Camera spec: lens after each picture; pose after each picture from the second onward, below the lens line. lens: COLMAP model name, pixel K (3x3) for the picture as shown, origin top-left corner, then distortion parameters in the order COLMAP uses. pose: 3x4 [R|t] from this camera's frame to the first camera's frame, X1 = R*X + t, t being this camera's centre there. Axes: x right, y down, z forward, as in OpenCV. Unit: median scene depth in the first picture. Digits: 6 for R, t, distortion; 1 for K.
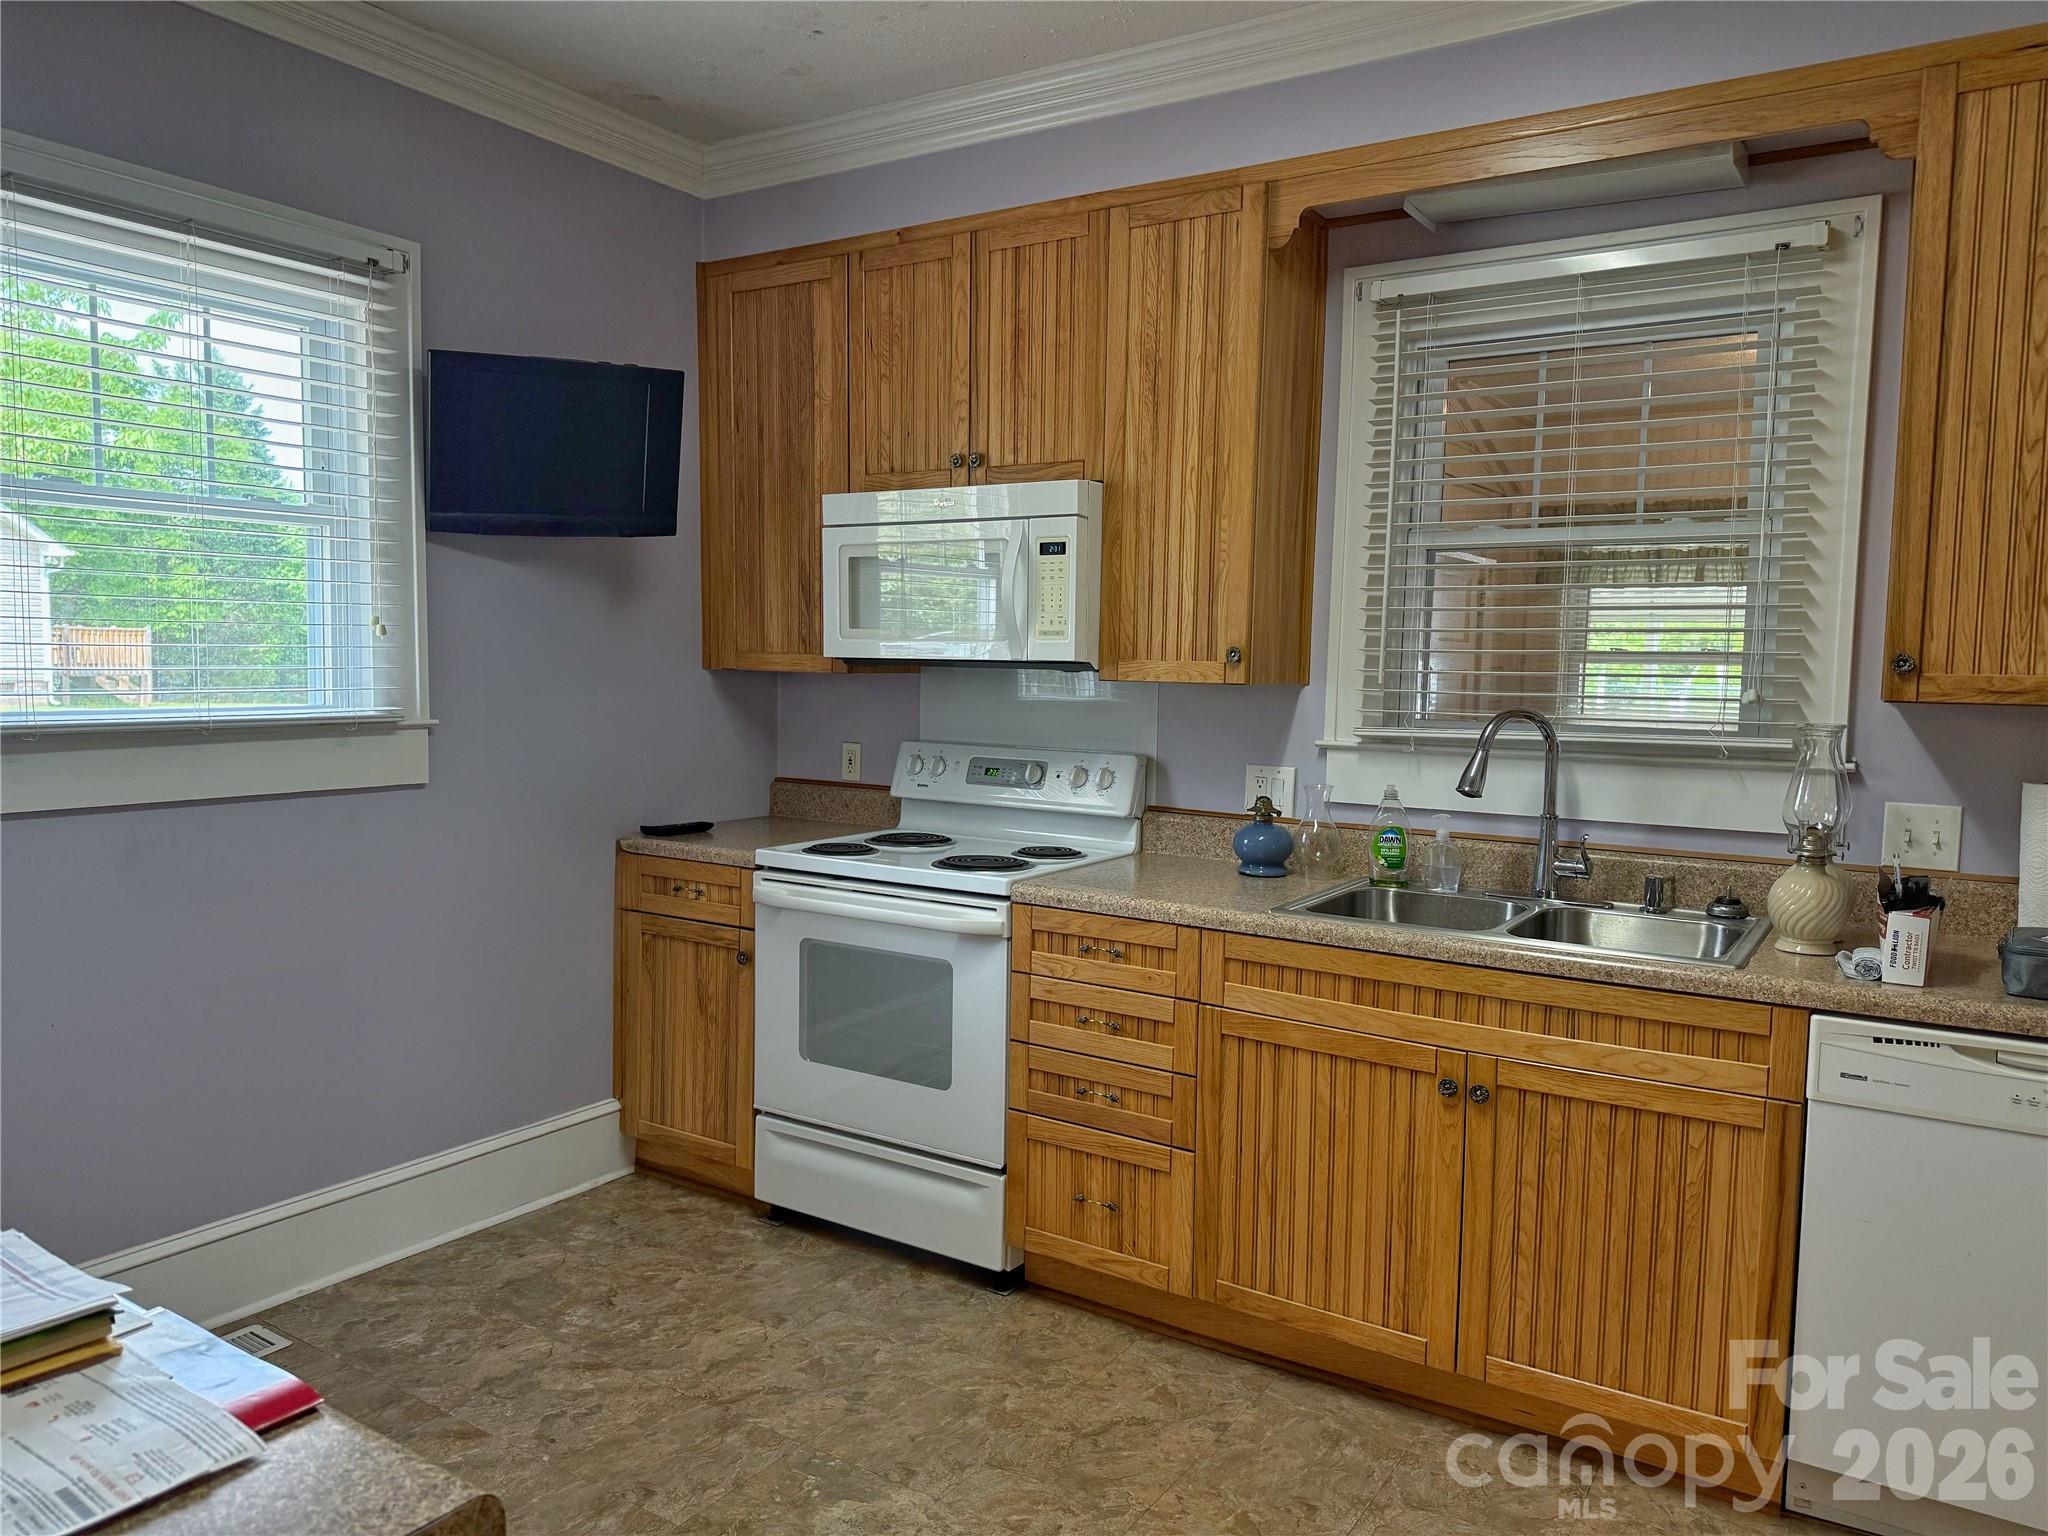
lens RADIAL K [[1446.8, 0, 1024.0], [0, 1446.8, 768.0], [0, 0, 1]] dist [0.034503, -0.051012]
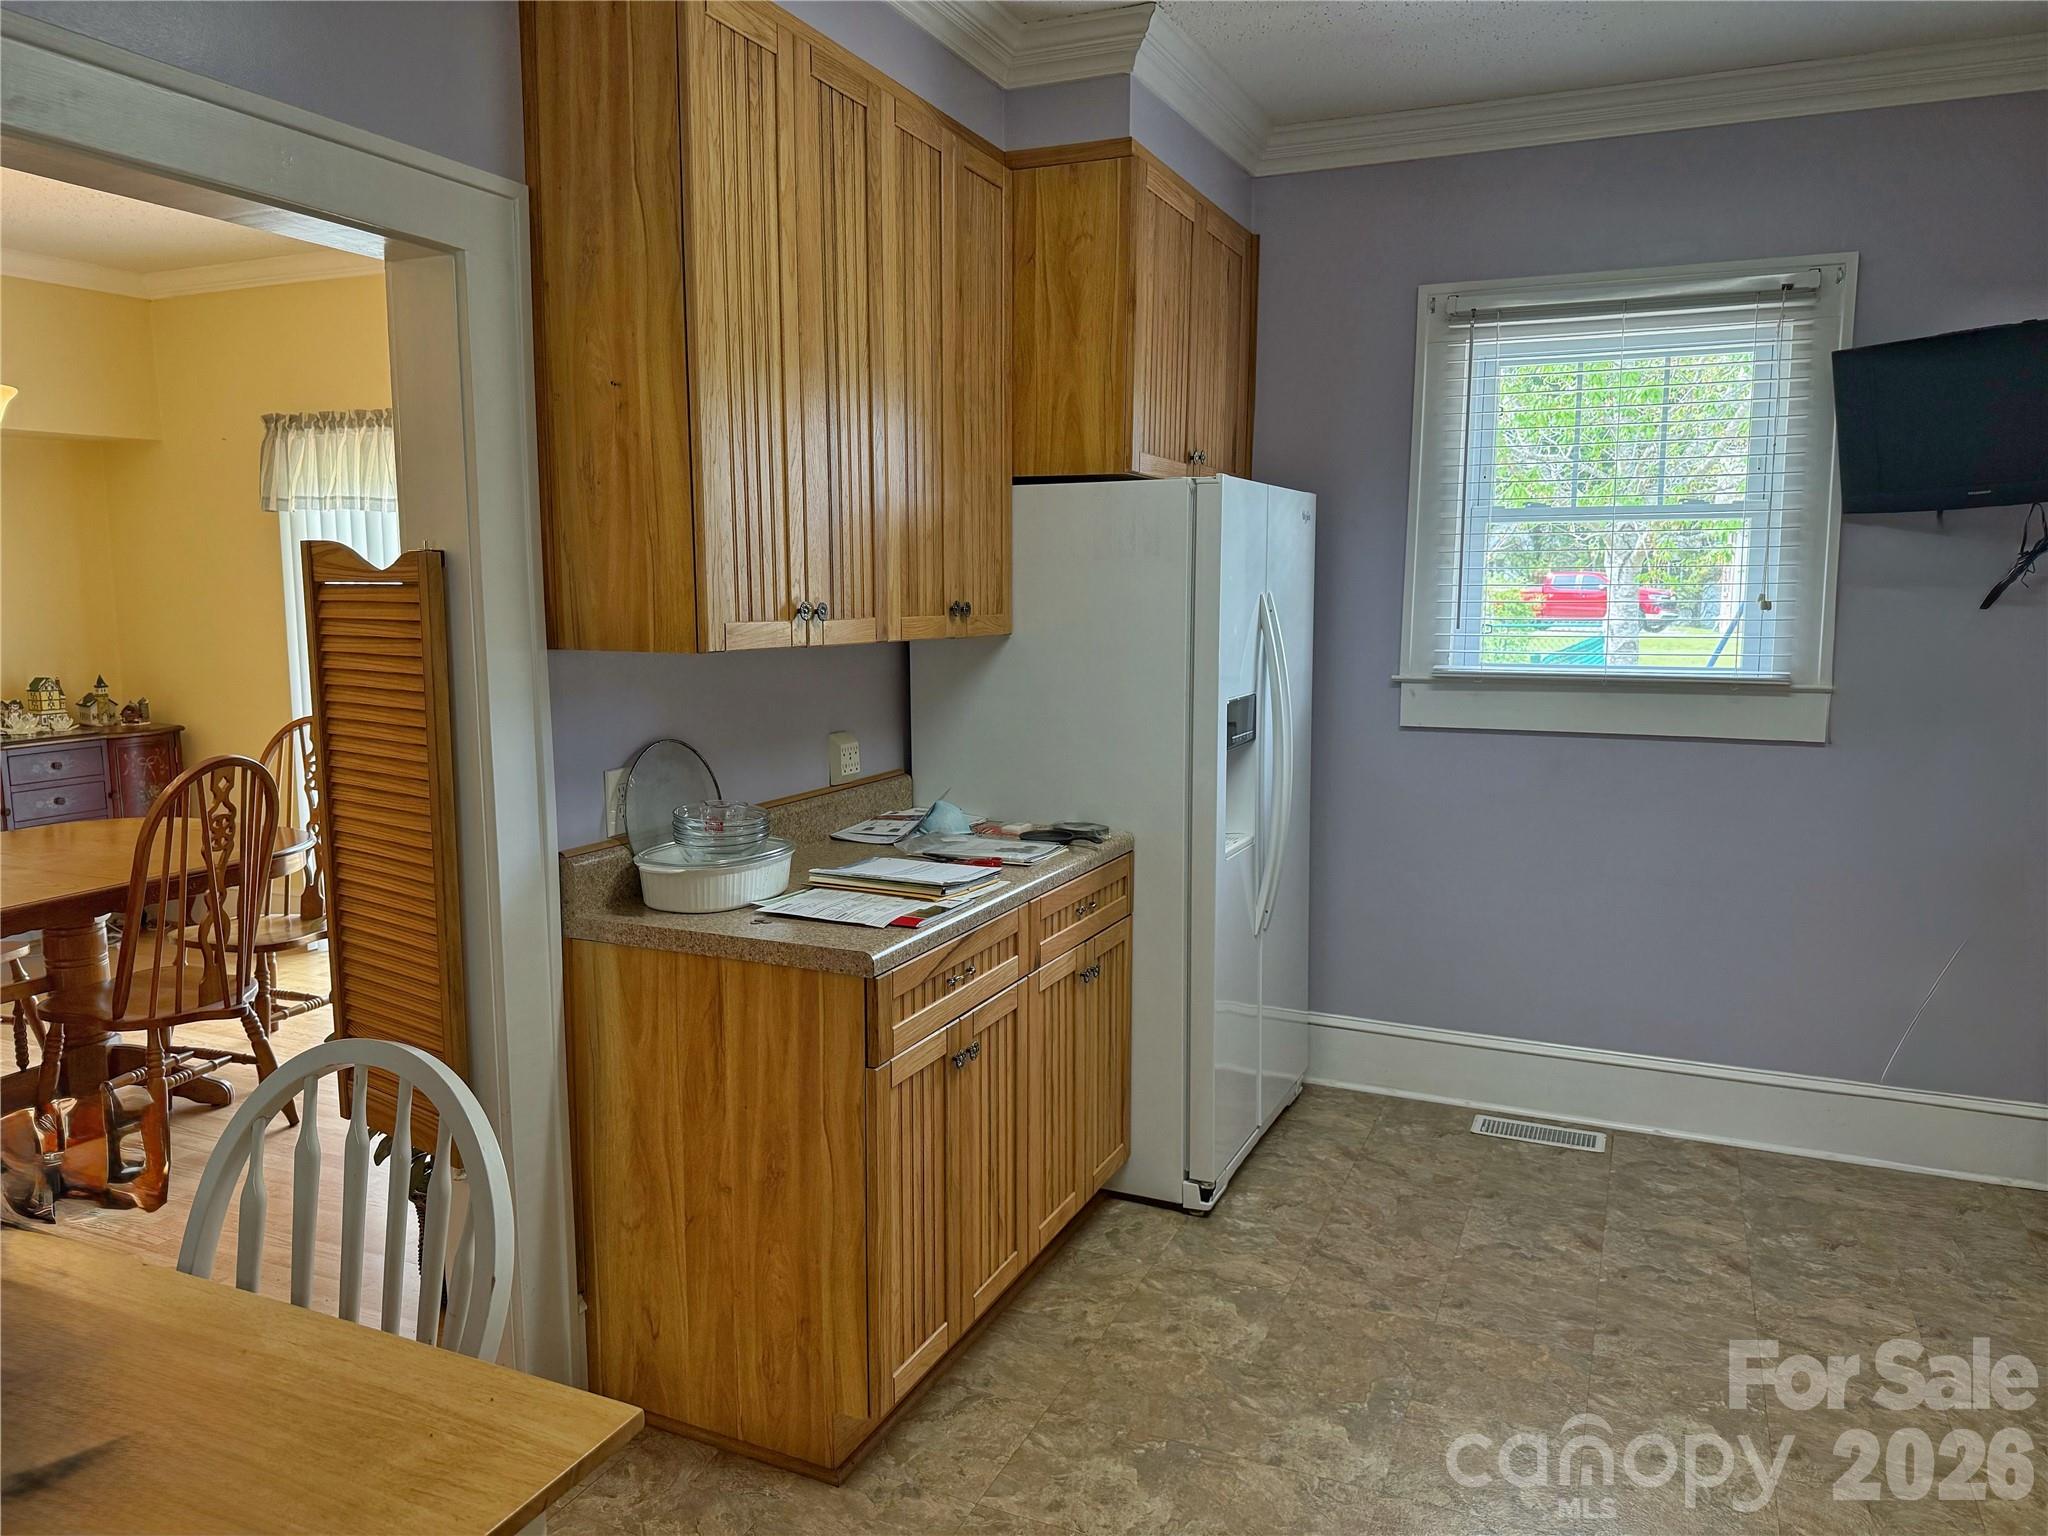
lens RADIAL K [[1446.8, 0, 1024.0], [0, 1446.8, 768.0], [0, 0, 1]] dist [0.034503, -0.051012]
pose [[0.163184, 0.107750, -0.980694, 0.601479], [-0.076598, 0.992402, 0.096291, -0.031703], [0.983618, 0.059406, 0.170197, 0.220838]]
